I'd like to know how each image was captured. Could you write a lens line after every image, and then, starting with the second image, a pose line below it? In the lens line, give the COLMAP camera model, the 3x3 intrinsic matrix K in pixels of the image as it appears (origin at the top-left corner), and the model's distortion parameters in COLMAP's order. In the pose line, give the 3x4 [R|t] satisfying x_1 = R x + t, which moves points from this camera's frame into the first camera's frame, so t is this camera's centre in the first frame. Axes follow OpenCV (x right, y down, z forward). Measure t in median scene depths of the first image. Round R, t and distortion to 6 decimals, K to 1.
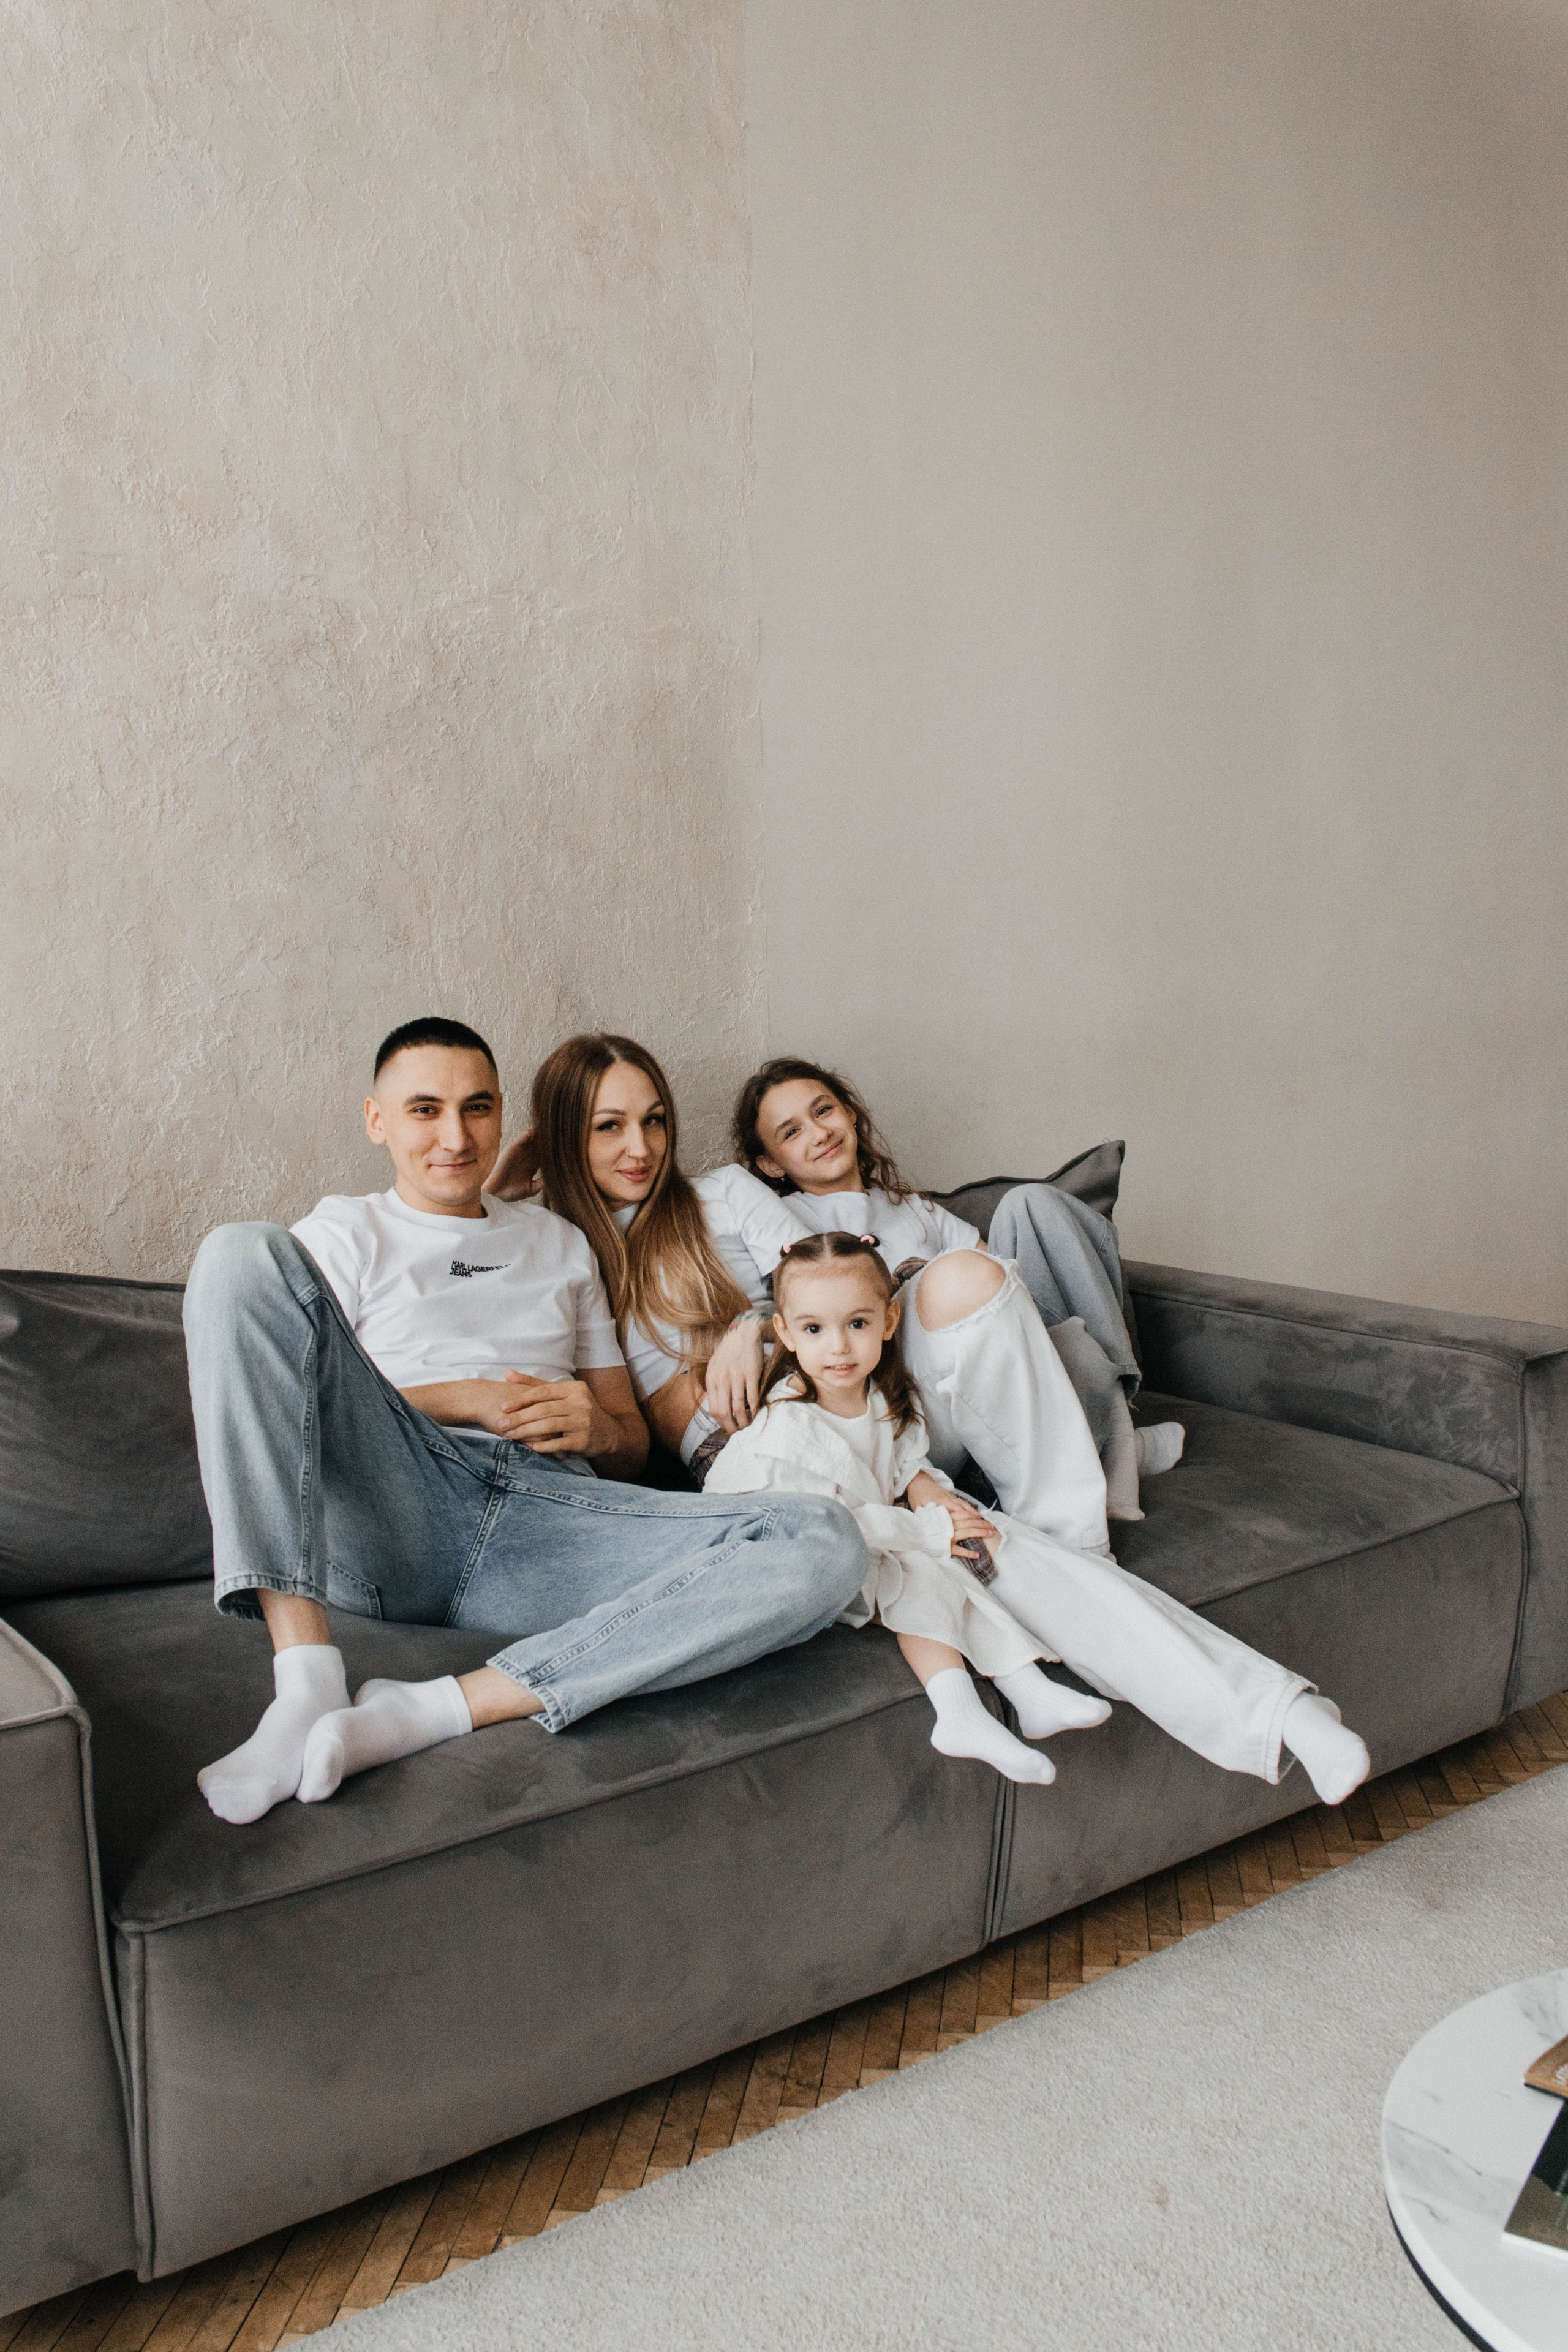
lens RADIAL K [[2054.2, 0, 771.3], [0, 2054.2, 1161.6], [0, 0, 1]] dist [-0.059755, 0.038598]
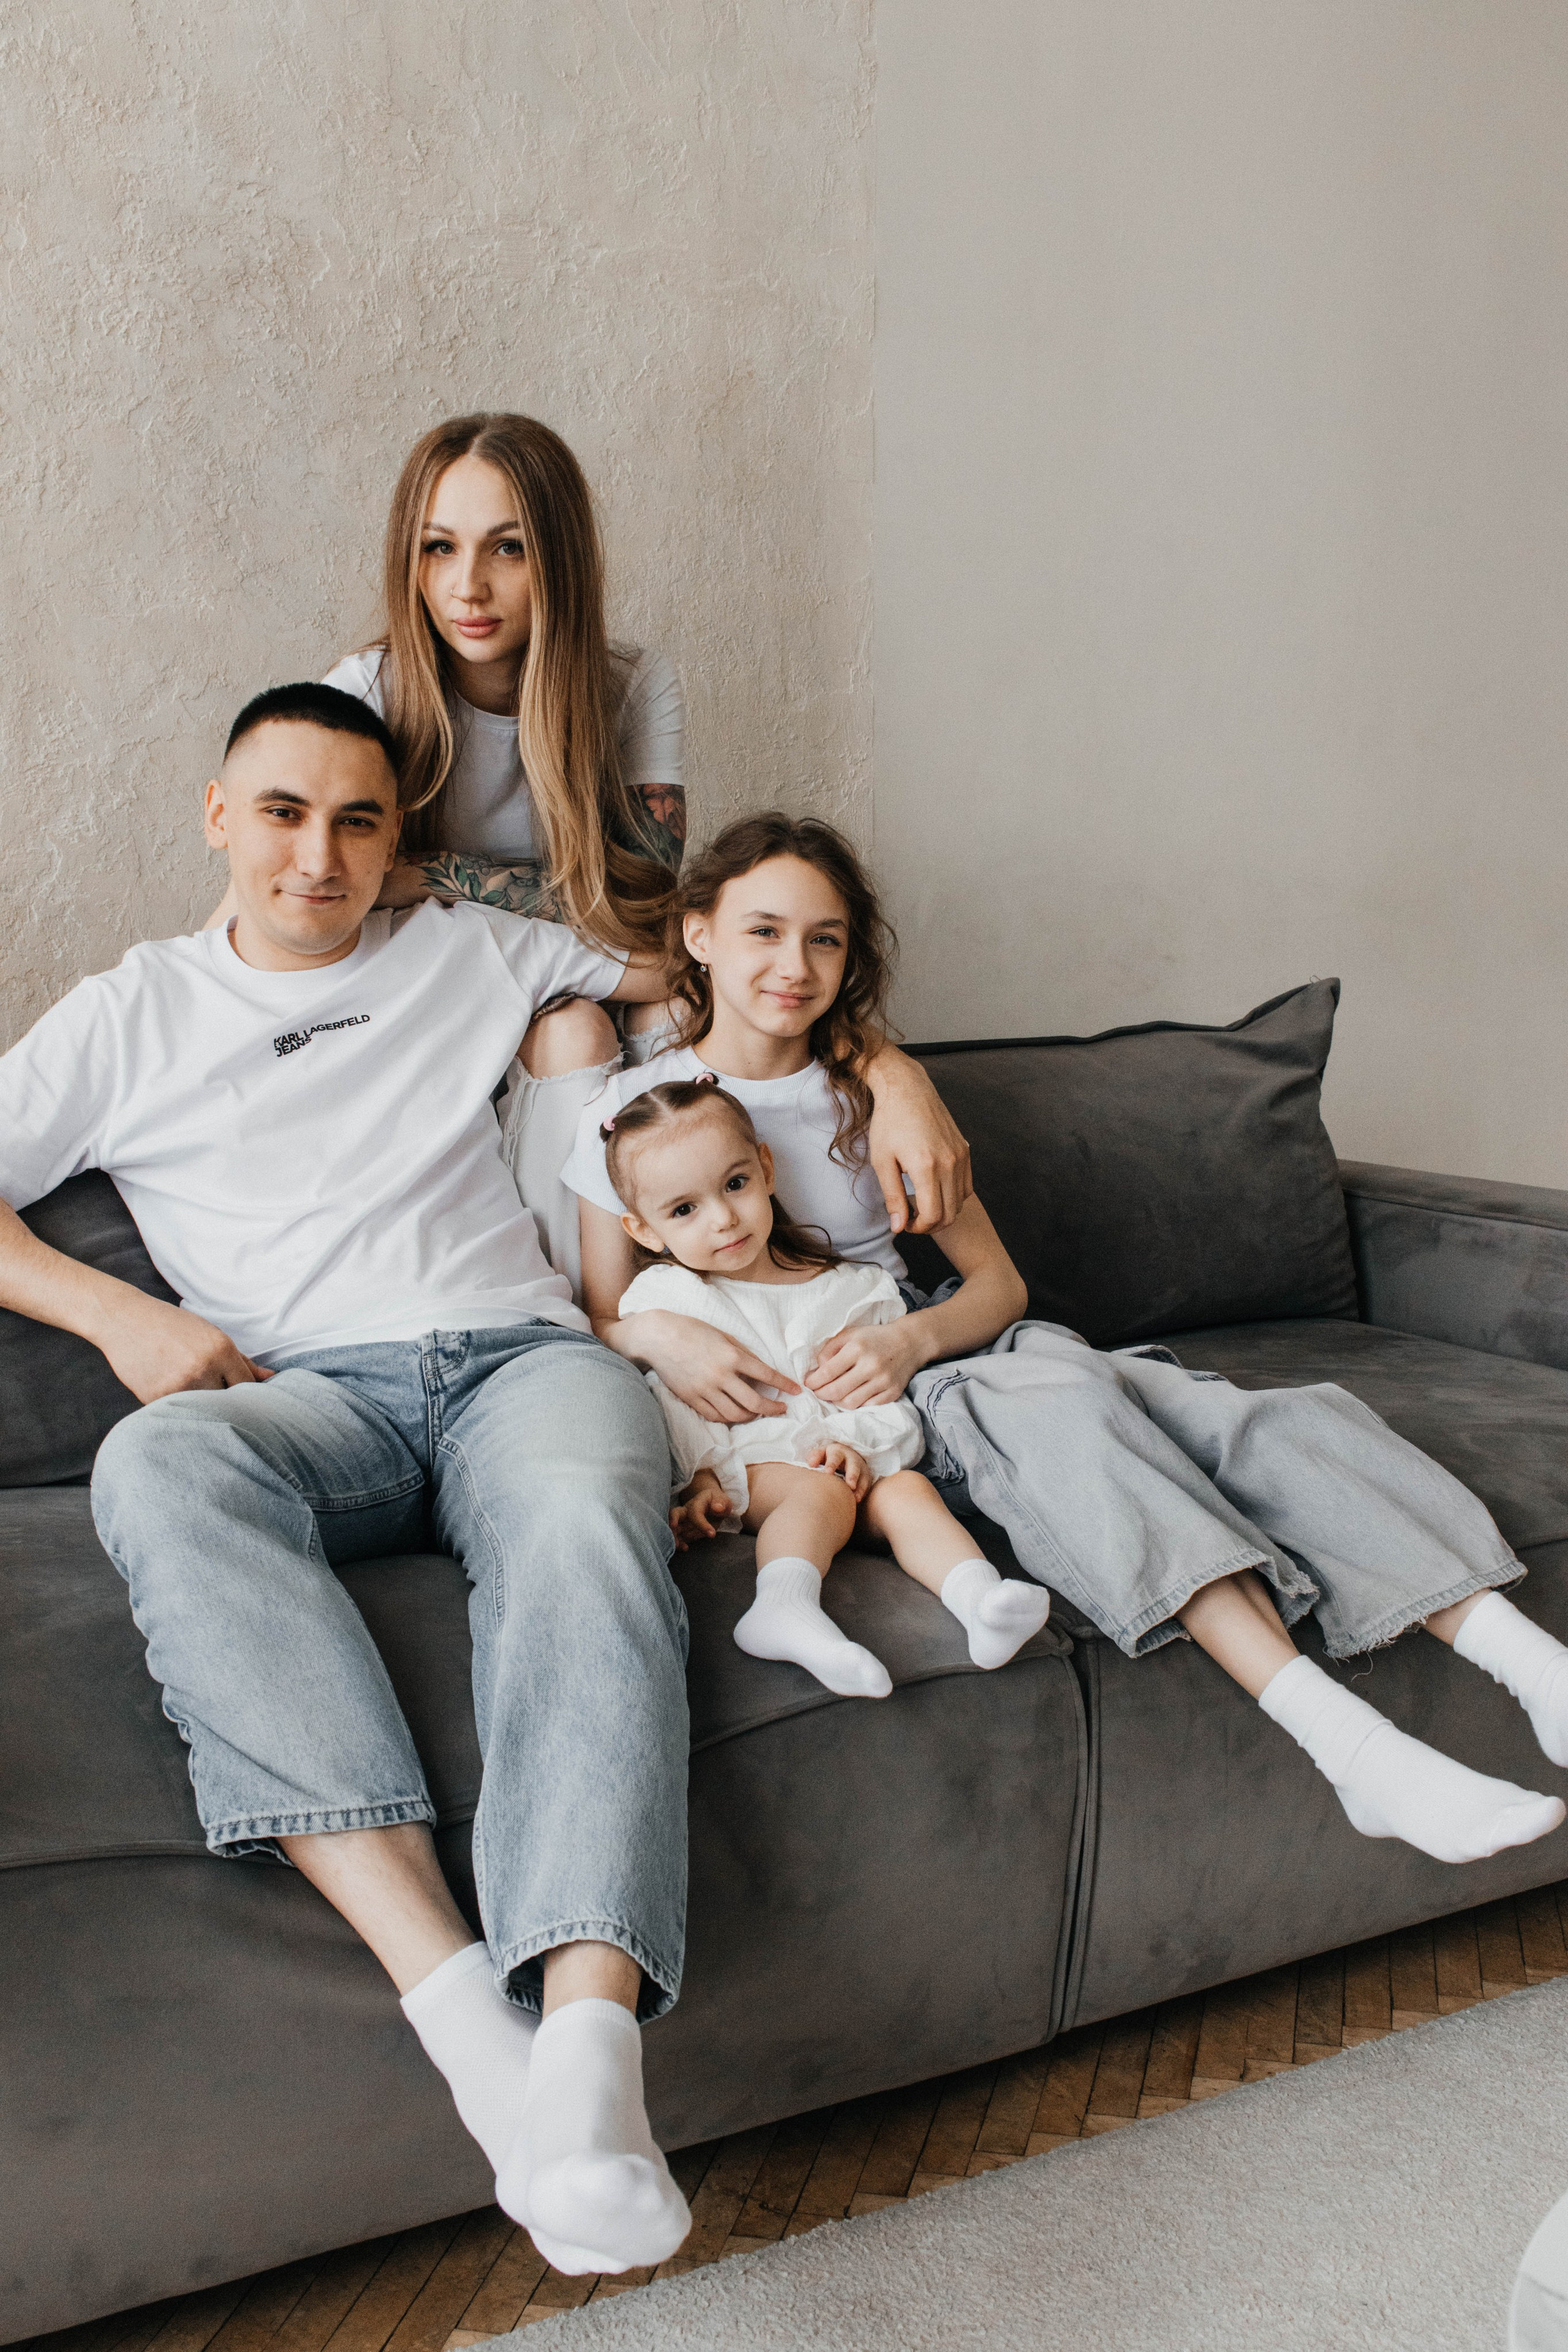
lens RADIAL K [[2519.6, 0, 775.4], [0, 2519.6, 1186.3], [0, 0, 1]] dist [0.005996, 0.000000]
pose [[0.995536, 0.032864, -0.088472, 0.059709], [-0.031402, 0.999347, 0.017865, 0.058771], [0.089001, -0.015007, 0.995918, 0.092906]]
